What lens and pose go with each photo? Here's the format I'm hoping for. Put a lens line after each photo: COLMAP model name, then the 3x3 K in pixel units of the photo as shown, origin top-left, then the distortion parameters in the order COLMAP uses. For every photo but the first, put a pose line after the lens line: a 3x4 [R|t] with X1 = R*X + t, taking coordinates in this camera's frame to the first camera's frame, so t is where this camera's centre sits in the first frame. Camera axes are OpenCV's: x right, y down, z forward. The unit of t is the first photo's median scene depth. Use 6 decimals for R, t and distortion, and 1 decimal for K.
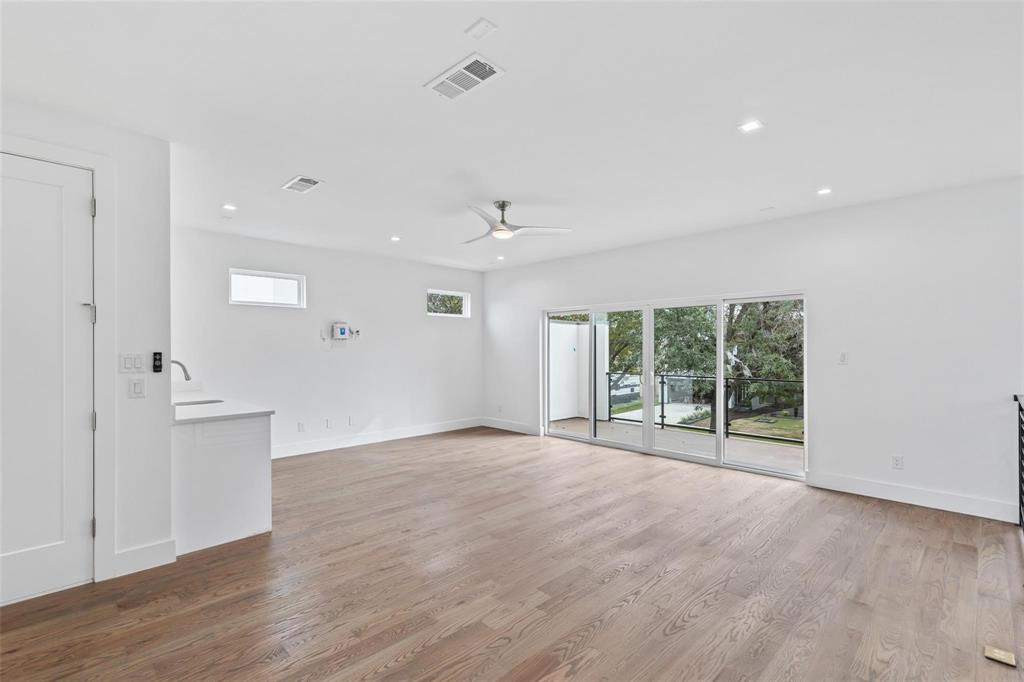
lens RADIAL K [[462.4, 0, 510.9], [0, 462.4, 344.2], [0, 0, 1]] dist [0.005532, -0.000310]
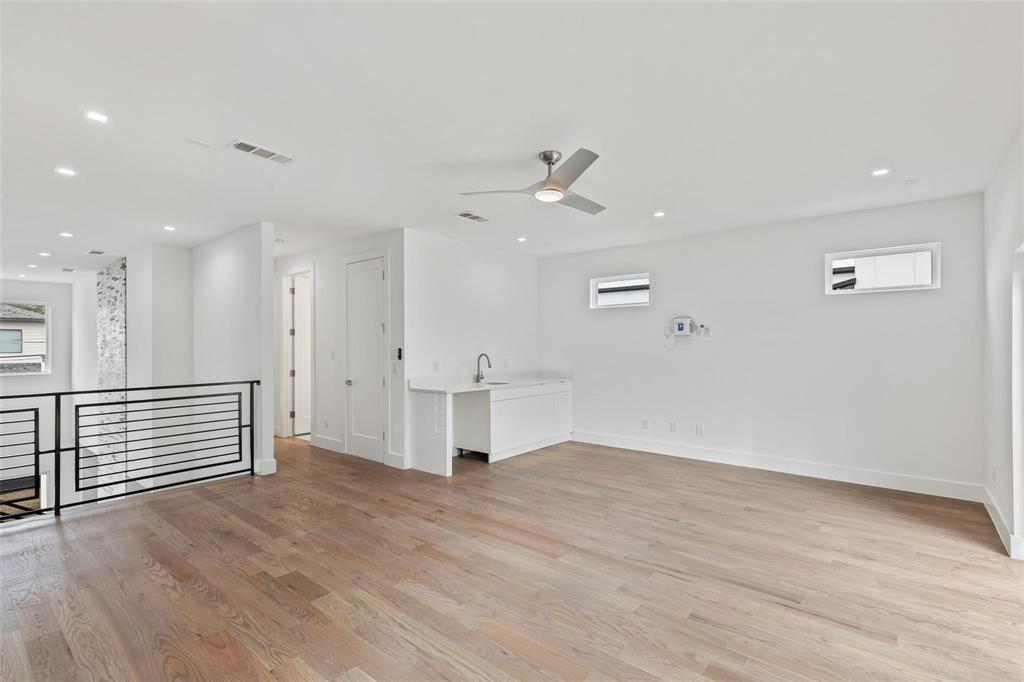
lens RADIAL K [[462.4, 0, 507.8], [0, 462.4, 341.5], [0, 0, 1]] dist [0.005532, -0.000310]
pose [[0.109202, -0.006098, -0.994001, 0.835725], [0.009555, 0.999941, -0.005085, 0.002897], [0.993974, -0.008943, 0.109254, 0.971037]]
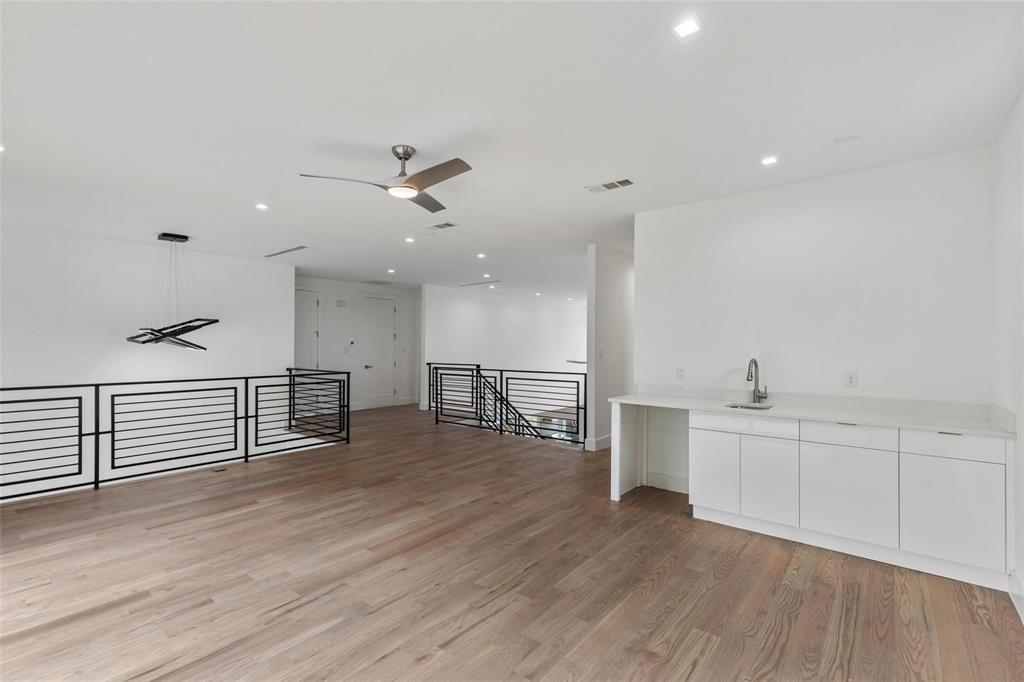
lens RADIAL K [[462.4, 0, 529.3], [0, 462.4, 347.8], [0, 0, 1]] dist [0.005532, -0.000310]
pose [[-0.989742, 0.000403, -0.142866, -0.130410], [0.000537, 0.999999, -0.000896, 0.011308], [0.142866, -0.000963, -0.989742, 2.018299]]
